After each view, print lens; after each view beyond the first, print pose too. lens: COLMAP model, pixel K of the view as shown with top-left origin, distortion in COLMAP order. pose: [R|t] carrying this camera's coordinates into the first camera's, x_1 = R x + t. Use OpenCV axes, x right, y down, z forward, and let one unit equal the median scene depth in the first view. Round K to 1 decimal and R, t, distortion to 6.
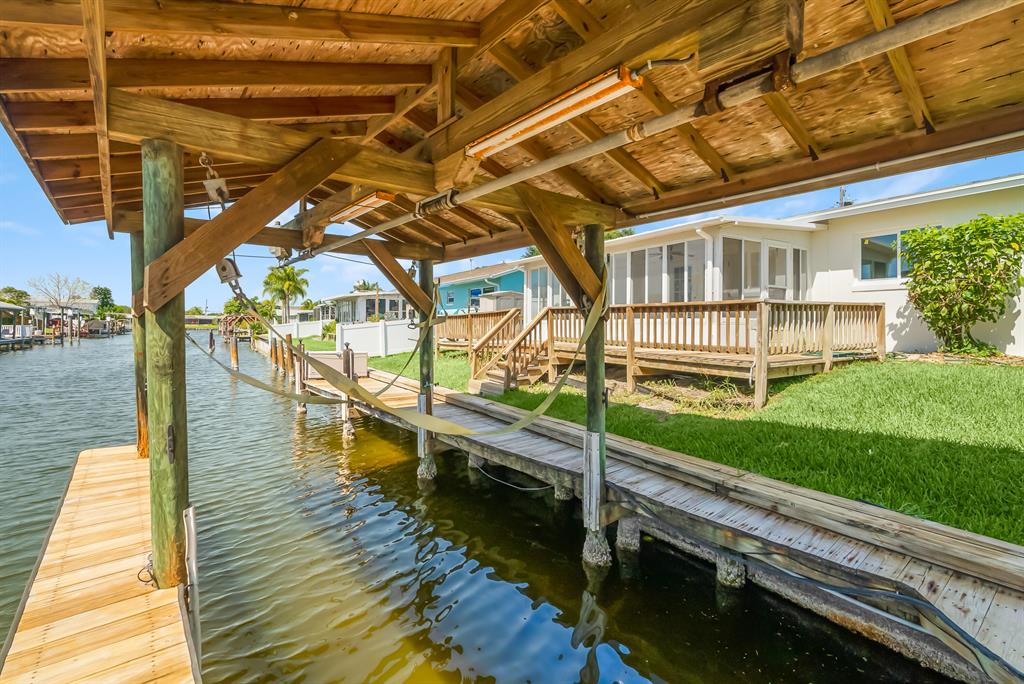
lens RADIAL K [[473.7, 0, 503.3], [0, 473.7, 339.7], [0, 0, 1]] dist [-0.006700, 0.001231]
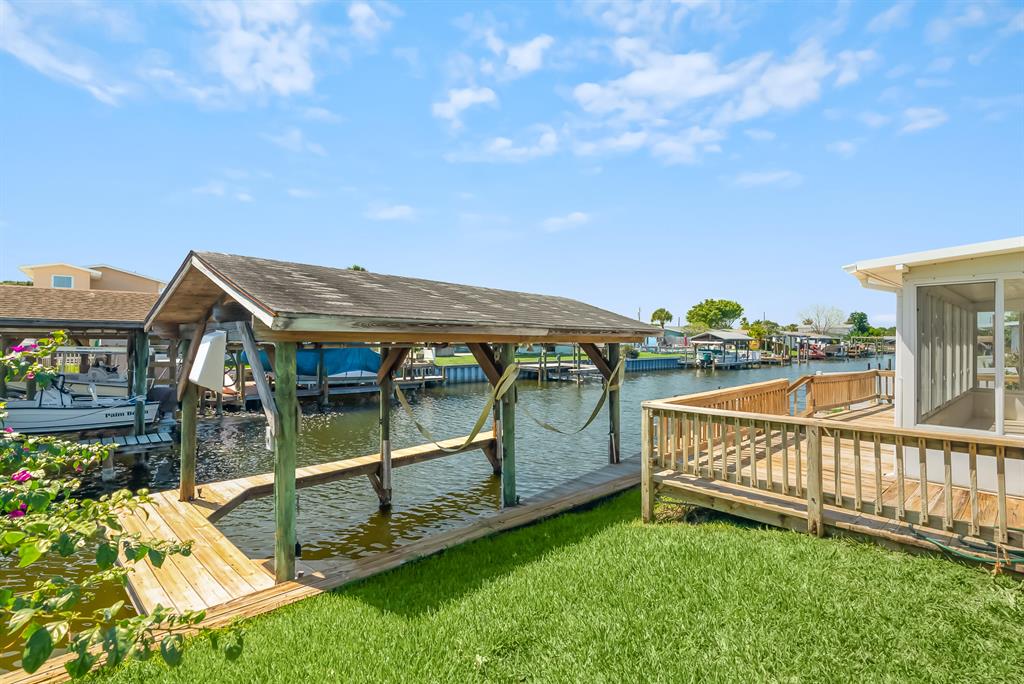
lens RADIAL K [[473.7, 0, 515.2], [0, 473.7, 341.7], [0, 0, 1]] dist [-0.006700, 0.001231]
pose [[0.194549, -0.003185, -0.980888, 0.880696], [-0.034149, 0.999367, -0.010018, -0.103741], [0.980298, 0.035445, 0.194317, 0.344132]]
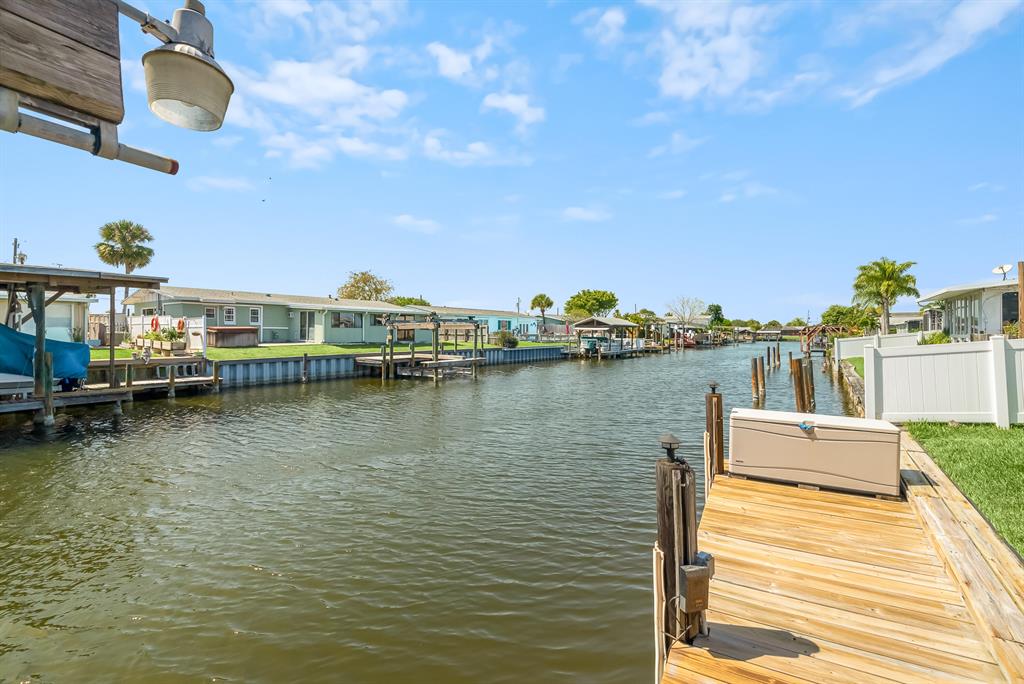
lens RADIAL K [[473.7, 0, 519.7], [0, 473.7, 345.9], [0, 0, 1]] dist [-0.006700, 0.001231]
pose [[0.437510, 0.013626, -0.899110, -0.136688], [-0.022440, 0.999739, 0.004232, -0.047117], [0.898933, 0.018325, 0.437702, 0.855220]]
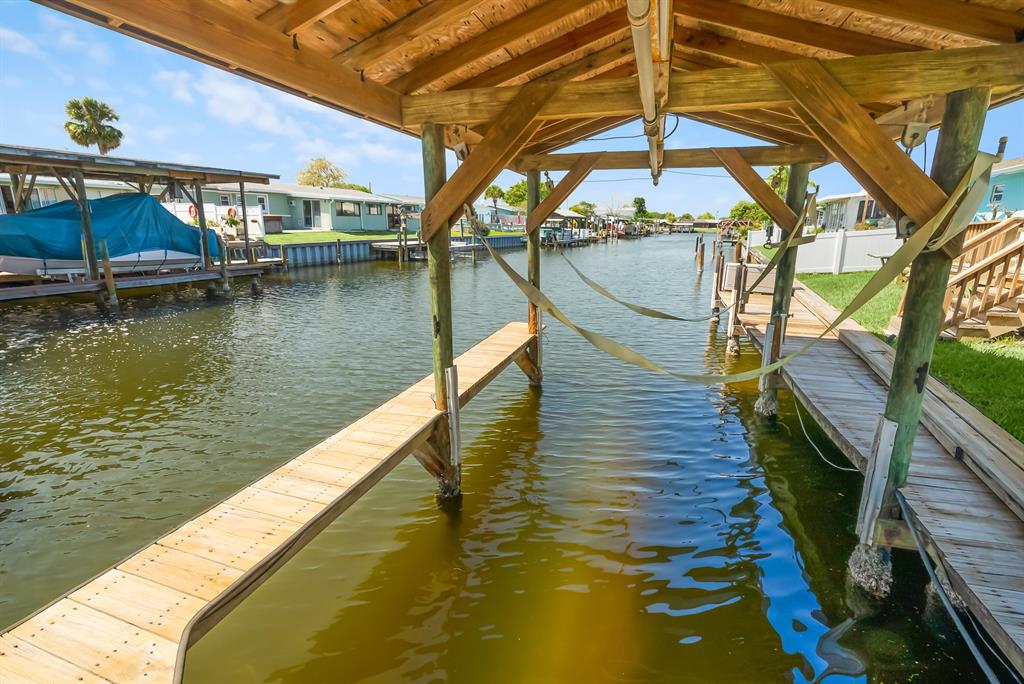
lens RADIAL K [[454.2, 0, 517.6], [0, 454.2, 350.2], [0, 0, 1]] dist [-0.006386, 0.001589]
pose [[0.570573, 0.218260, -0.791713, 0.187737], [-0.031420, 0.969133, 0.244527, -0.024080], [0.820646, -0.114645, 0.559819, 0.093428]]
